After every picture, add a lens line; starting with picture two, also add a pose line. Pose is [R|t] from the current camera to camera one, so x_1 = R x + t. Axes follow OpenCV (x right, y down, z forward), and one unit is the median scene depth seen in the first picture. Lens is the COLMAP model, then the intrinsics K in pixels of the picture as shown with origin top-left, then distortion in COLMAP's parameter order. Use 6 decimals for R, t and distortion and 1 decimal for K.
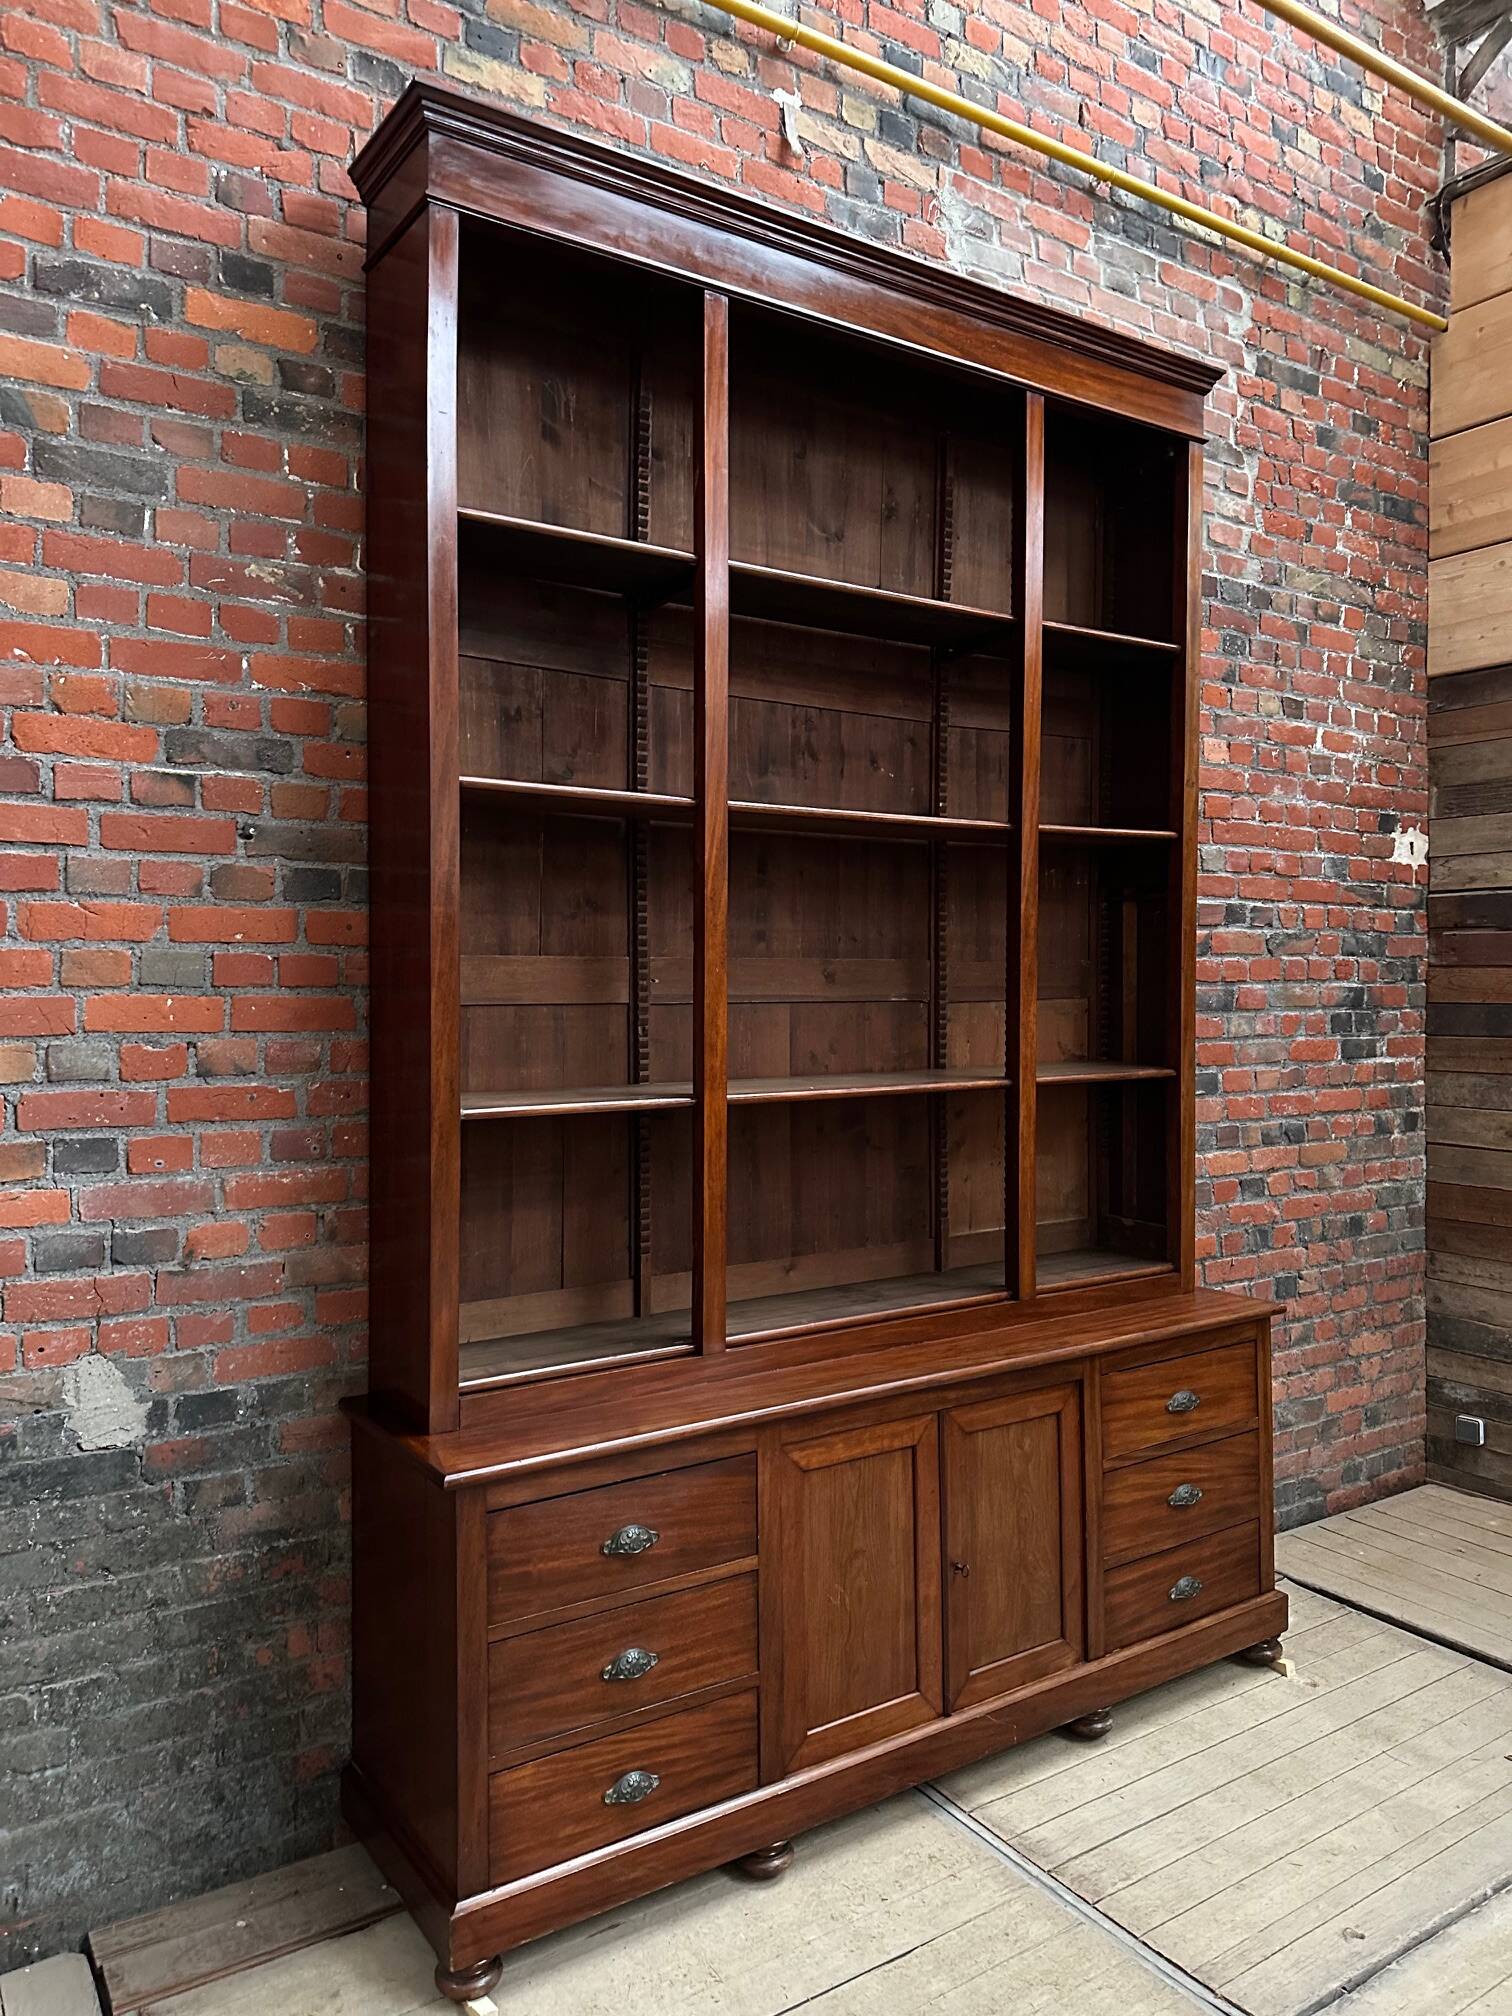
lens RADIAL K [[1423.8, 0, 756.9], [0, 1423.8, 992.4], [0, 0, 1]] dist [0.030276, -0.033218]
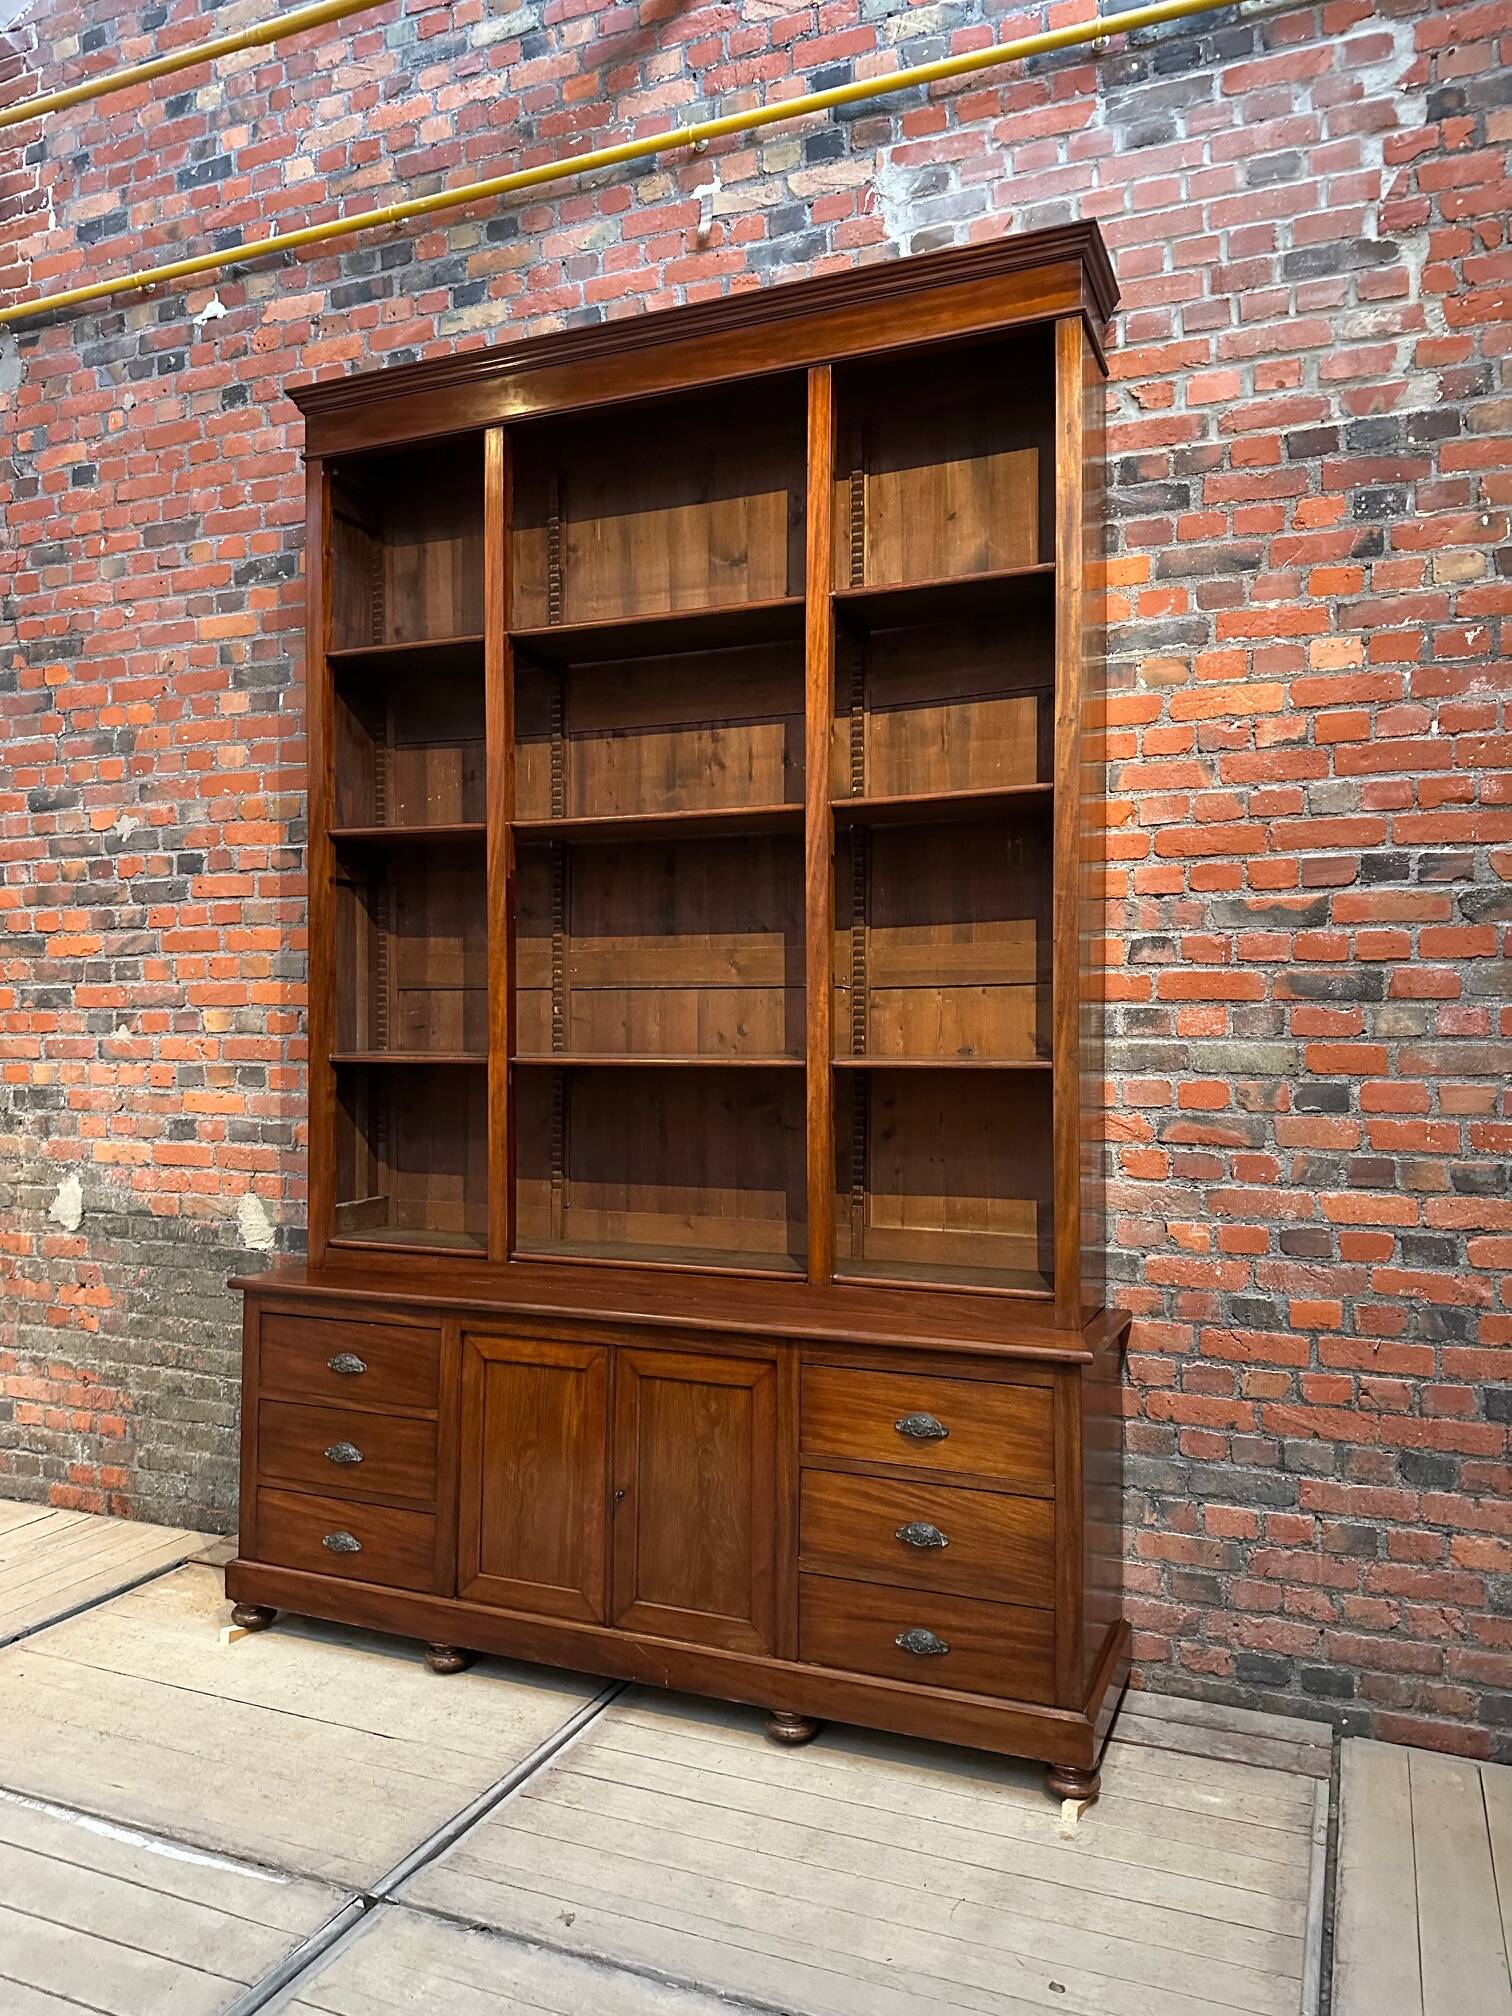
lens RADIAL K [[1423.8, 0, 753.9], [0, 1423.8, 1012.3], [0, 0, 1]] dist [0.030276, -0.033218]
pose [[0.551970, -0.009423, -0.833811, 1.110782], [-0.012997, 0.999717, -0.019902, 0.054725], [0.833763, 0.021822, 0.551692, 0.477403]]
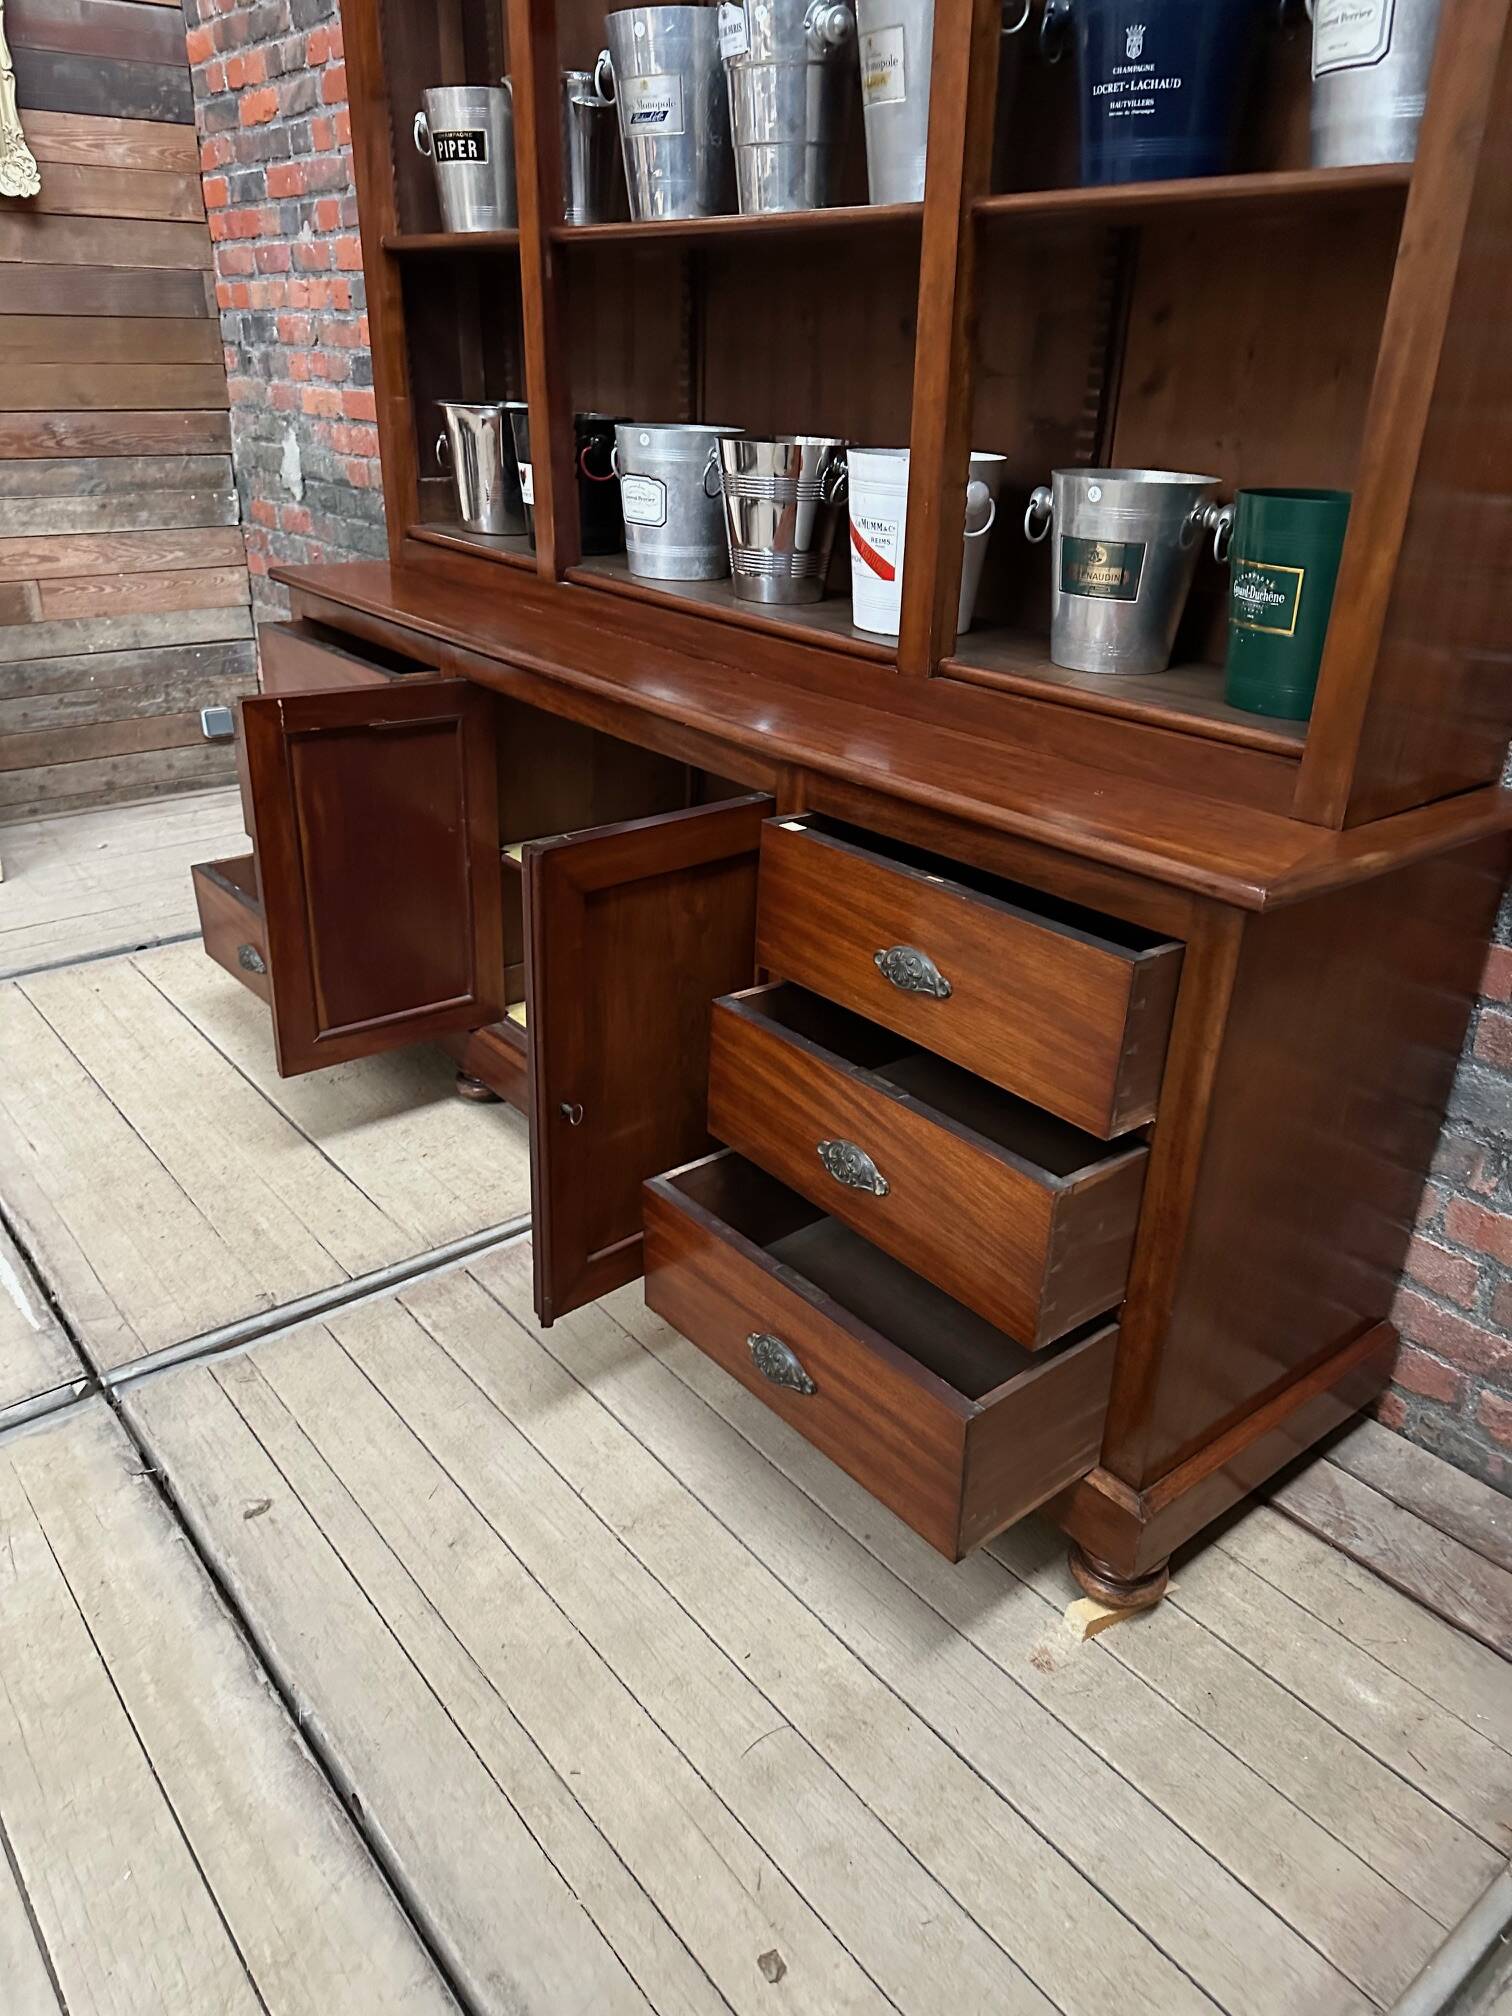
lens RADIAL K [[1423.8, 0, 739.7], [0, 1423.8, 997.1], [0, 0, 1]] dist [0.030276, -0.033218]
pose [[0.085890, 0.422355, -0.902352, 0.817382], [-0.031358, 0.906396, 0.421264, 0.116932], [0.995811, -0.007886, 0.091094, 1.003832]]
